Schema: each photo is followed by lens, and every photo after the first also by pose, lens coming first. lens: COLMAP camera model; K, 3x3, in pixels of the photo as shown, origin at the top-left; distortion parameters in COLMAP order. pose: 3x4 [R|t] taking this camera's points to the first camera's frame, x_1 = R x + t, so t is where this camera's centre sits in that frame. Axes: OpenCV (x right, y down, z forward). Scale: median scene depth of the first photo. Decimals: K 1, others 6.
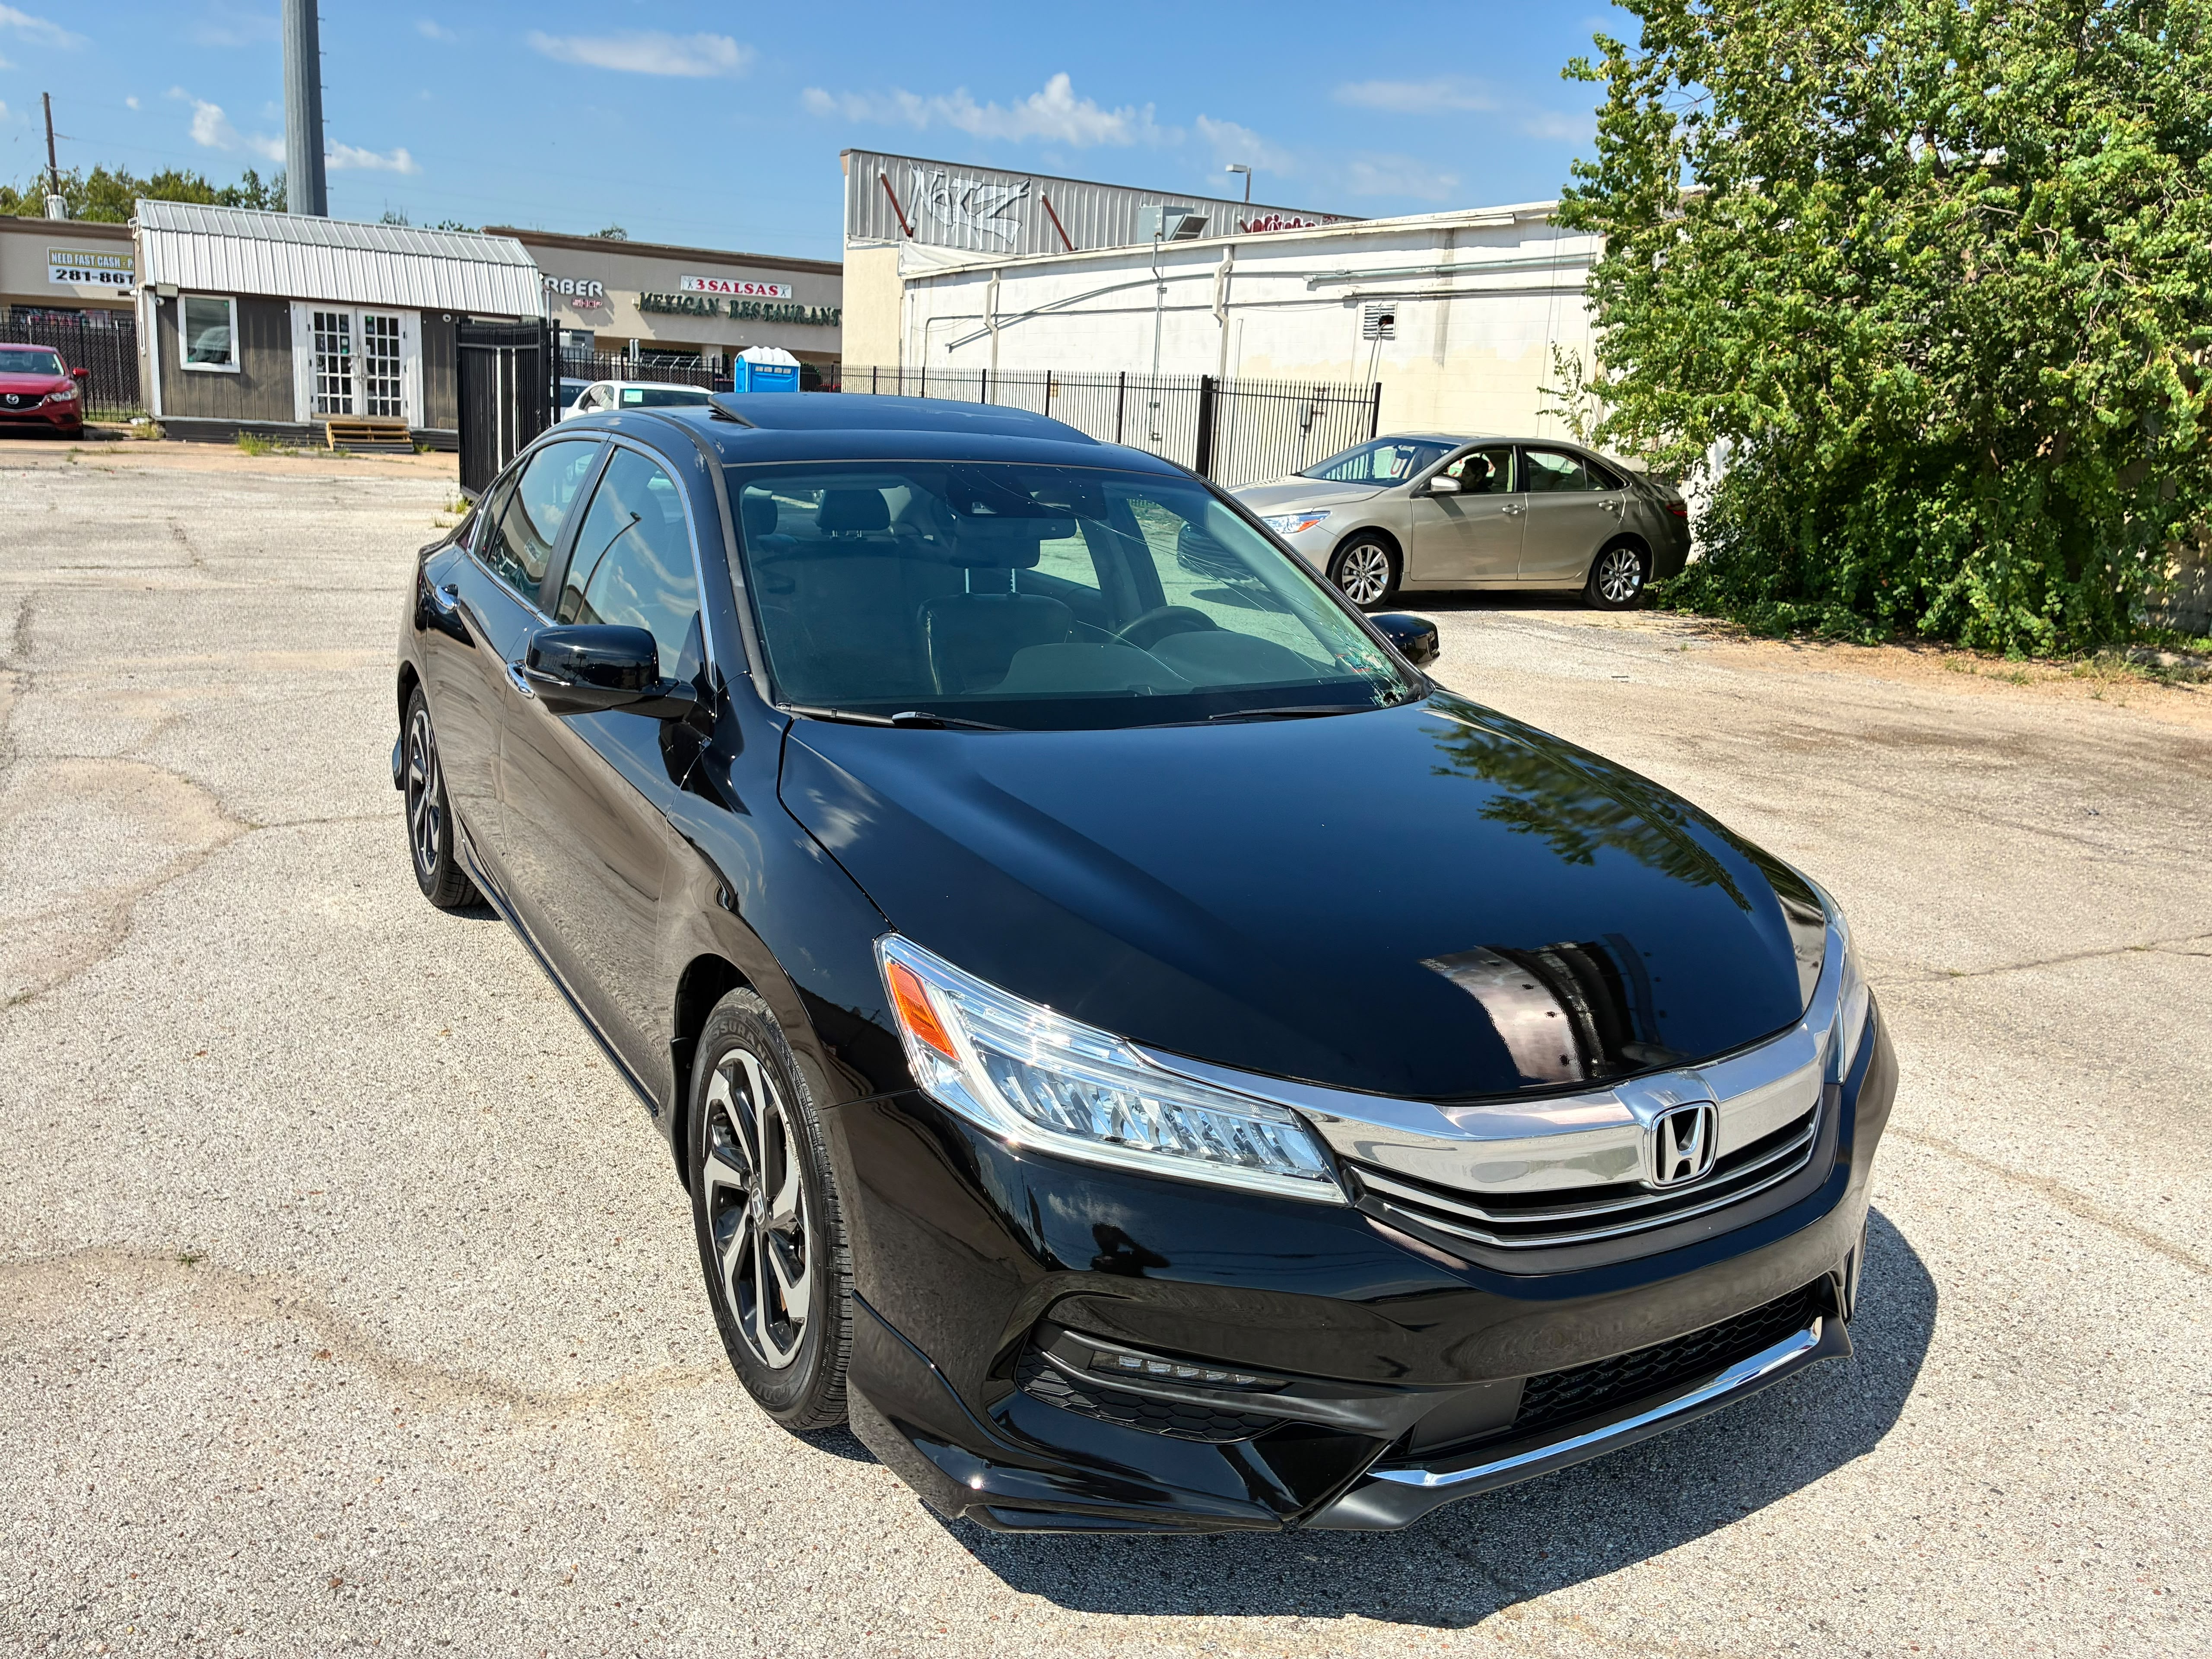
lens RADIAL K [[1653.0, 0, 1109.5], [0, 1653.0, 826.5], [0, 0, 1]] dist [0.029041, -0.036538]
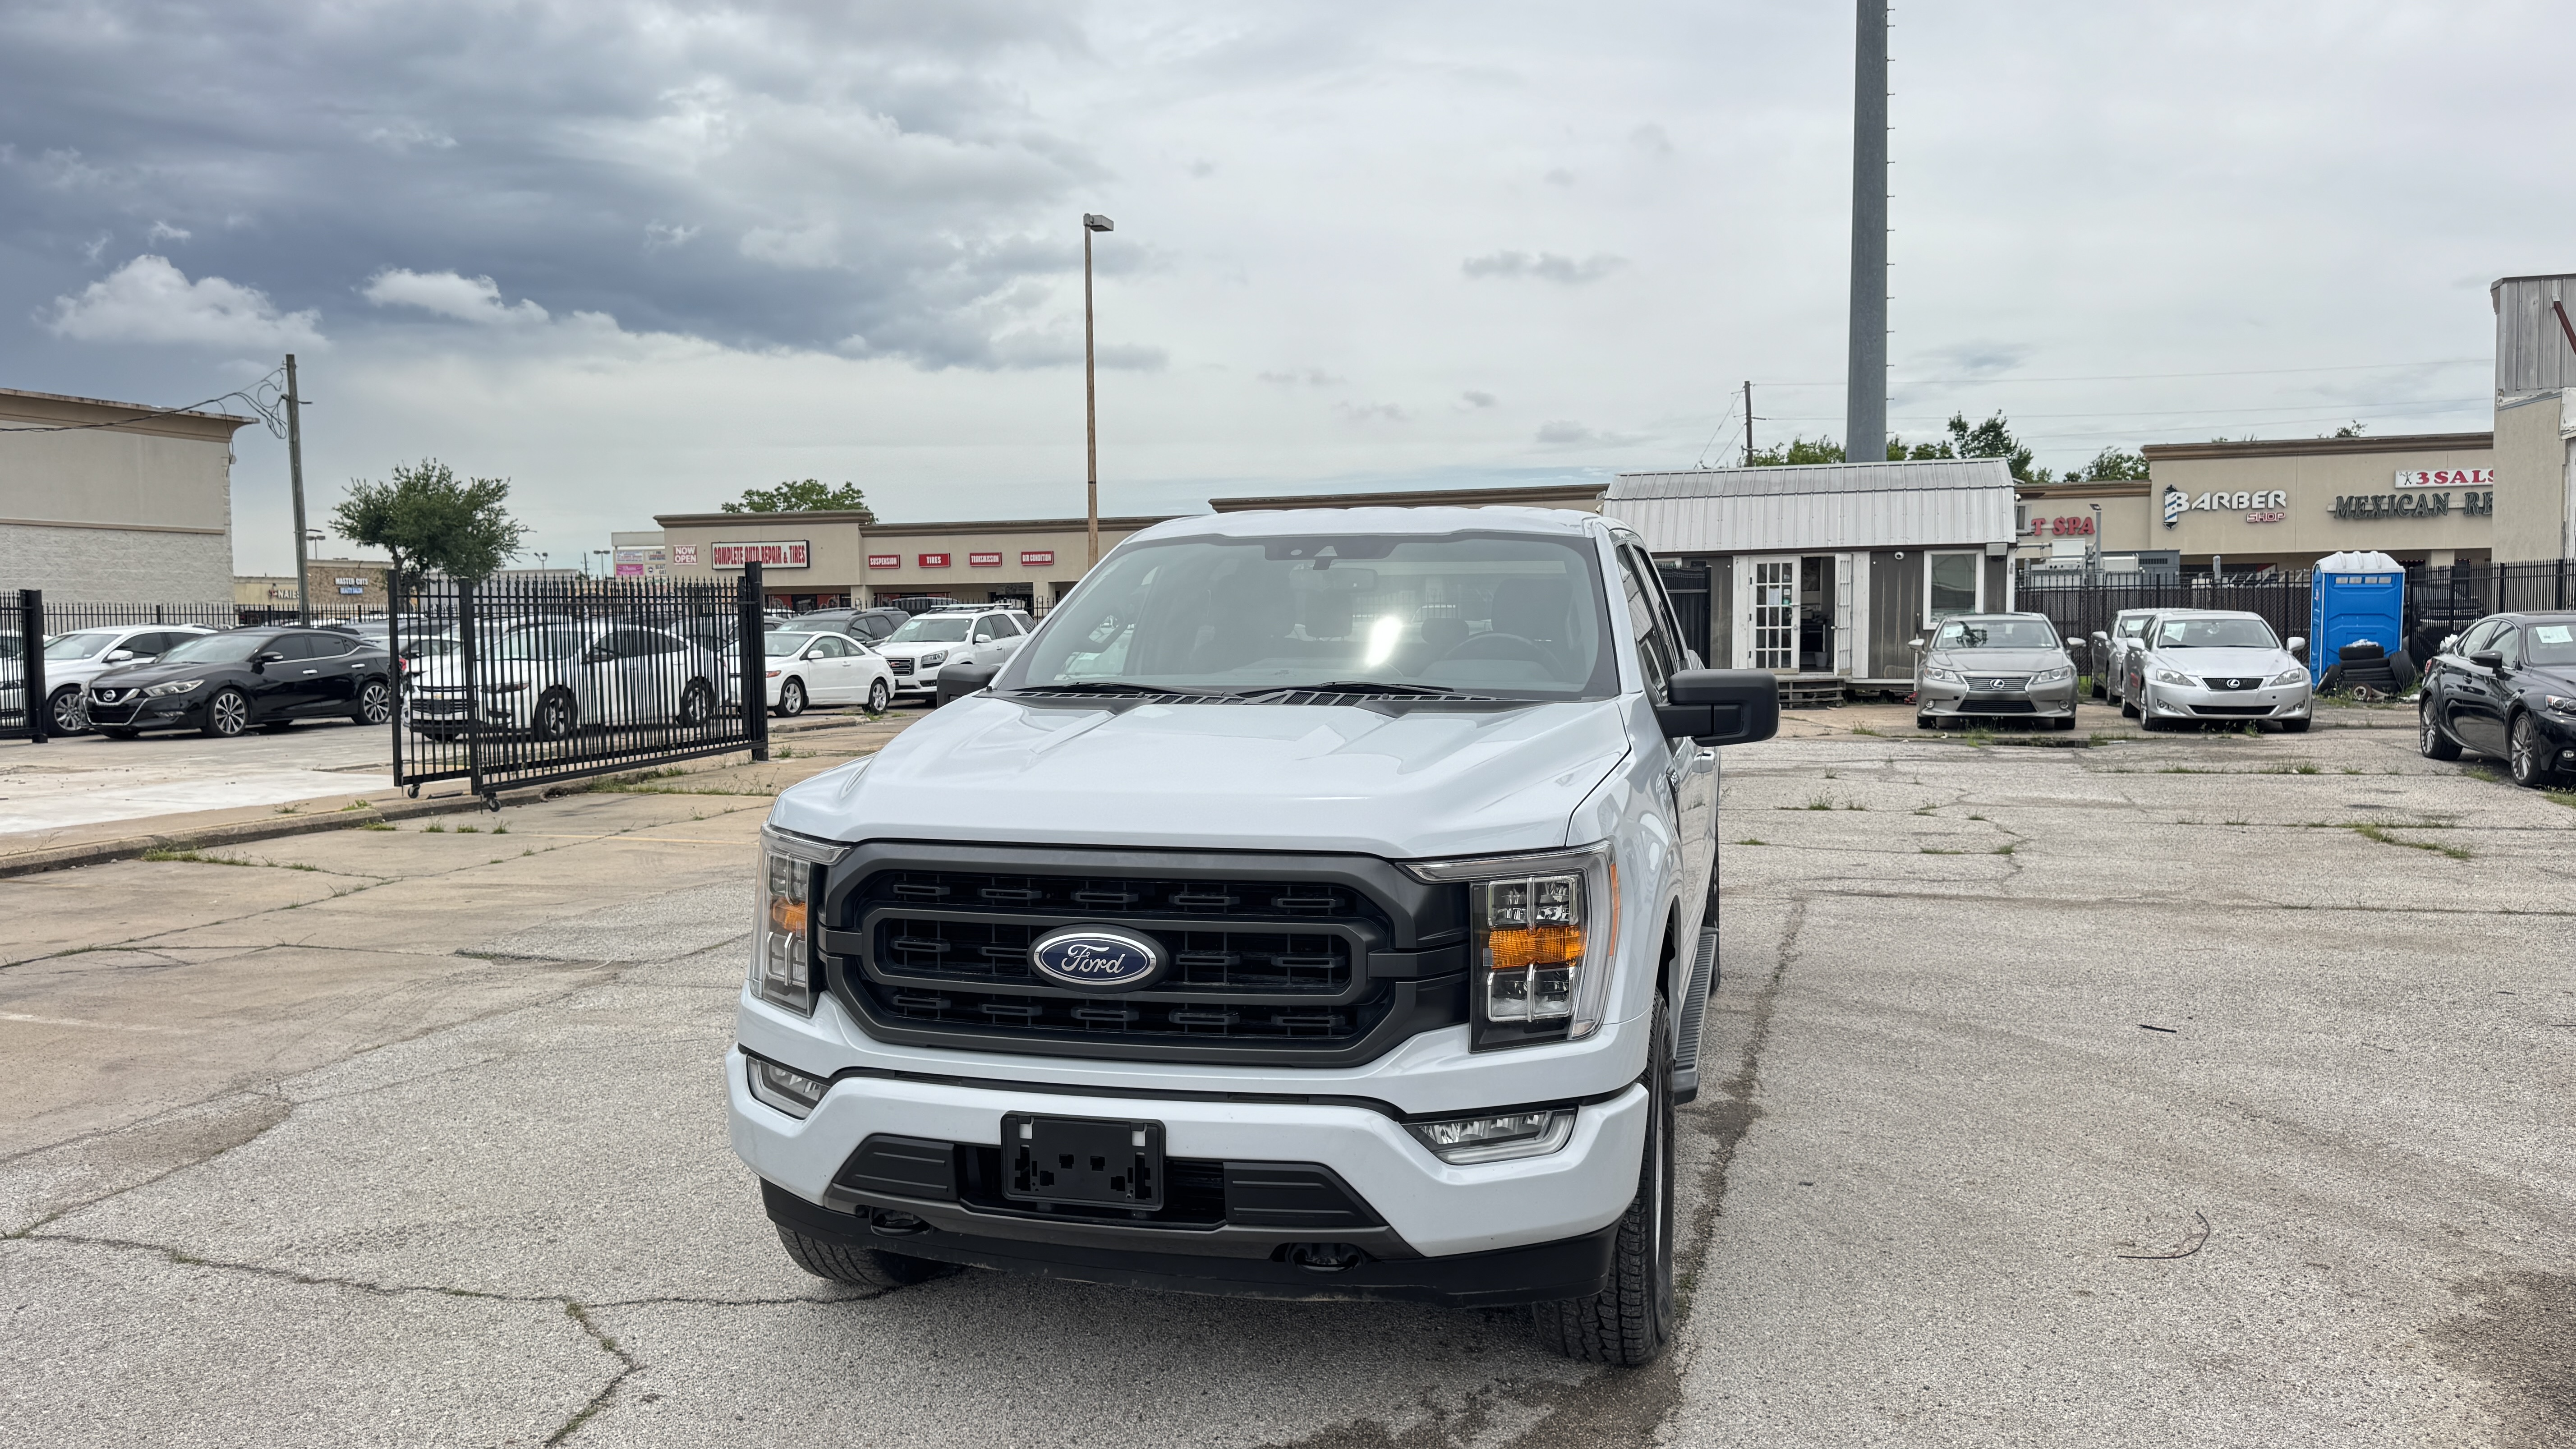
lens RADIAL K [[1826.2, 0, 1307.3], [0, 1826.2, 736.6], [0, 0, 1]] dist [-0.002997, -0.014475]
pose [[0.664800, -0.019337, -0.746771, 0.129058], [-0.128541, 0.981793, -0.139854, -0.043791], [0.735879, 0.188965, 0.650211, 0.189135]]
